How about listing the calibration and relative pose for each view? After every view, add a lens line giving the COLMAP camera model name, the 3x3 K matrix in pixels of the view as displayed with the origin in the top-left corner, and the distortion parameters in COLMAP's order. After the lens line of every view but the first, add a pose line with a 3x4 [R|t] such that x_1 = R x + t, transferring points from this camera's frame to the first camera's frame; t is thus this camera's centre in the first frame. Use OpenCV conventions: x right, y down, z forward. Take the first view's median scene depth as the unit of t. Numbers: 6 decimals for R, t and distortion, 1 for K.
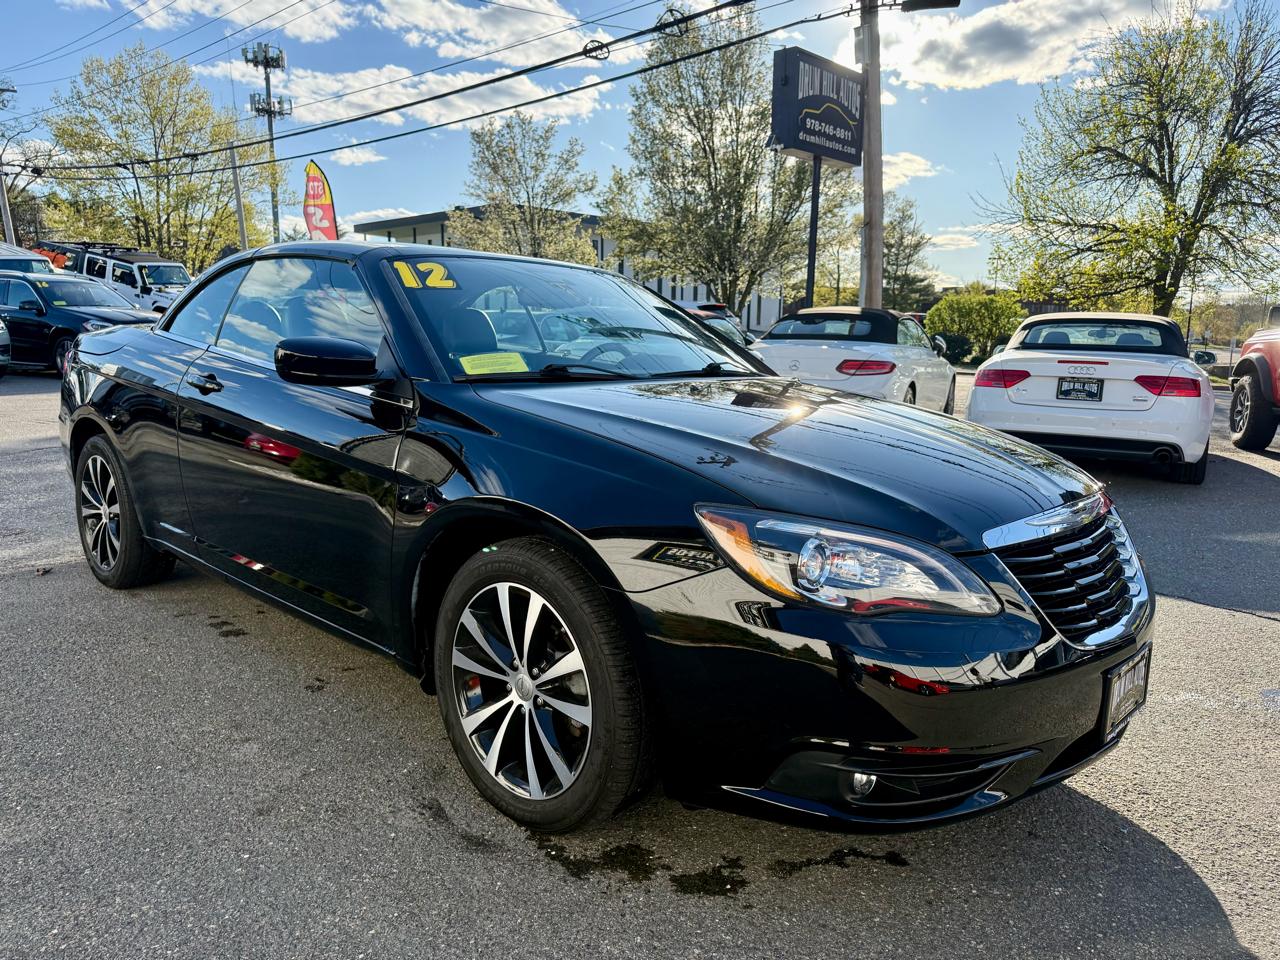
lens RADIAL K [[914.1, 0, 640.0], [0, 914.1, 480.0], [0, 0, 1]] dist [0.002270, -0.011575]
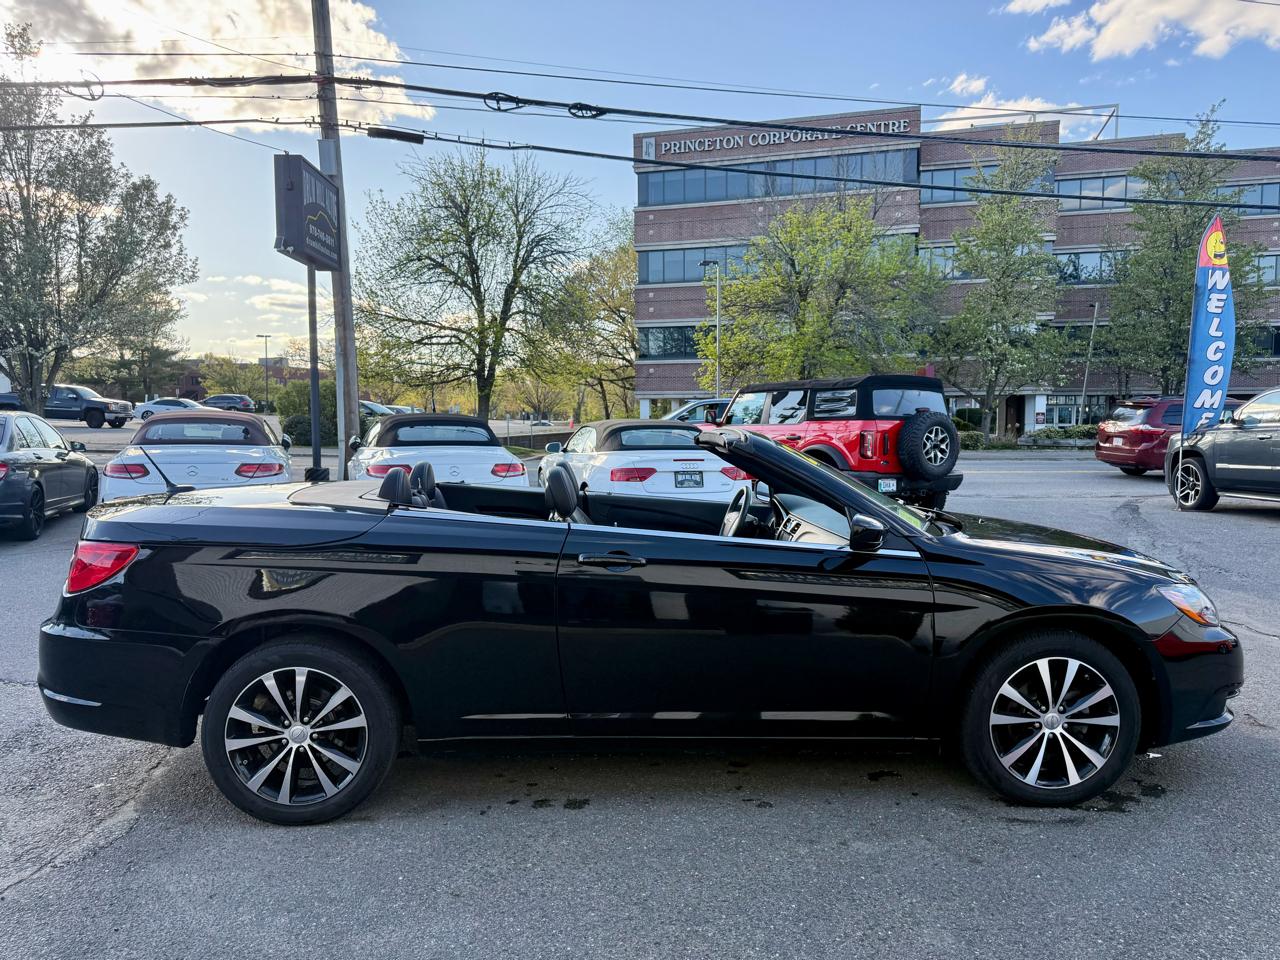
lens RADIAL K [[901.6, 0, 640.0], [0, 901.6, 480.0], [0, 0, 1]] dist [-0.007222, -0.003229]
pose [[0.689245, -0.067179, 0.721407, -0.372315], [0.120209, 0.992495, -0.022426, -0.052758], [-0.714486, 0.102176, 0.692148, 0.080383]]
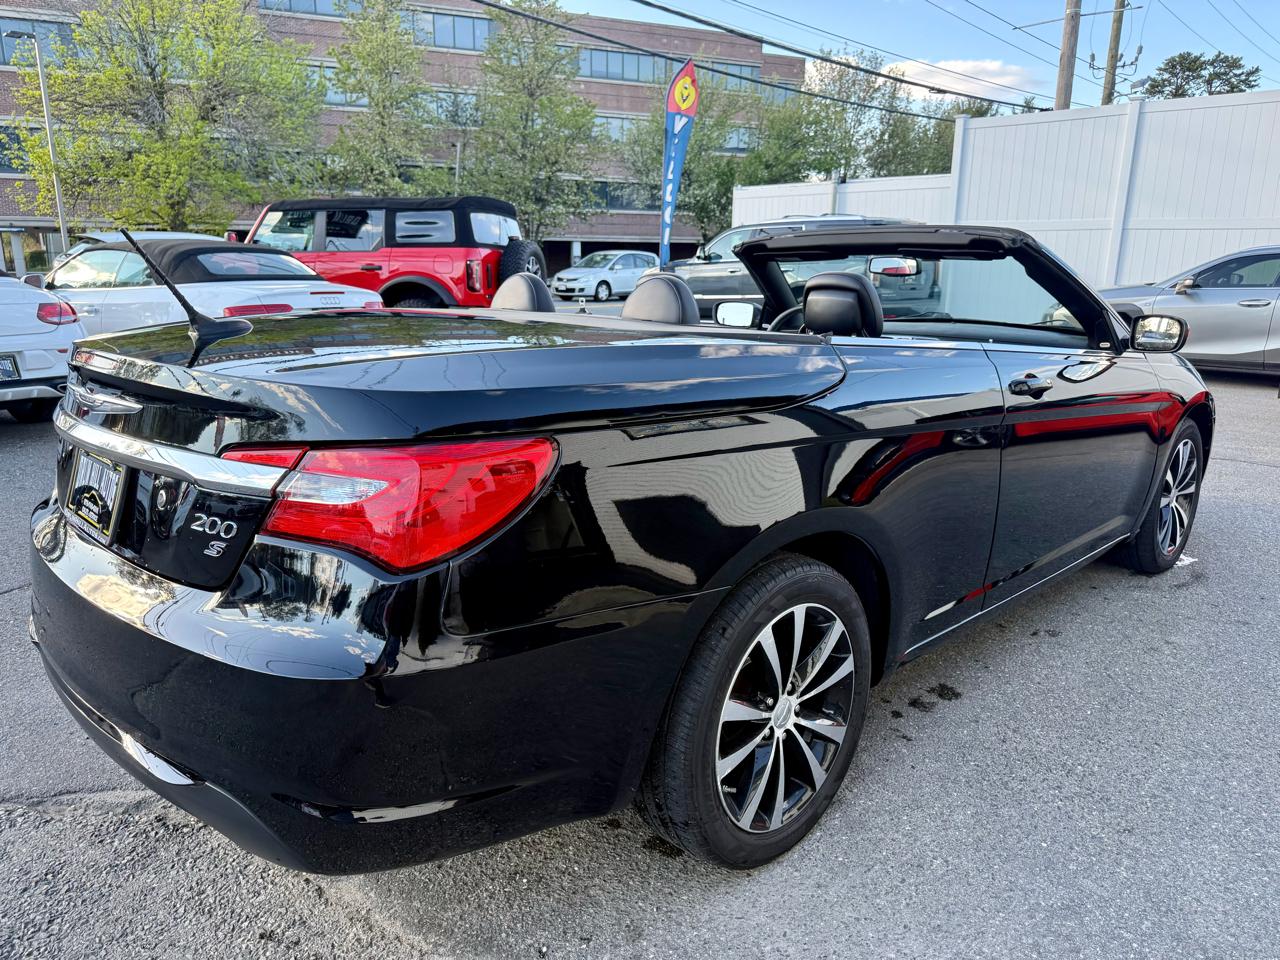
lens RADIAL K [[909.4, 0, 624.4], [0, 909.4, 479.4], [0, 0, 1]] dist [-0.001602, -0.010771]
pose [[0.035597, -0.247320, 0.968280, -0.405965], [0.144374, 0.960002, 0.239899, -0.082268], [-0.988883, 0.131255, 0.069880, 0.392312]]
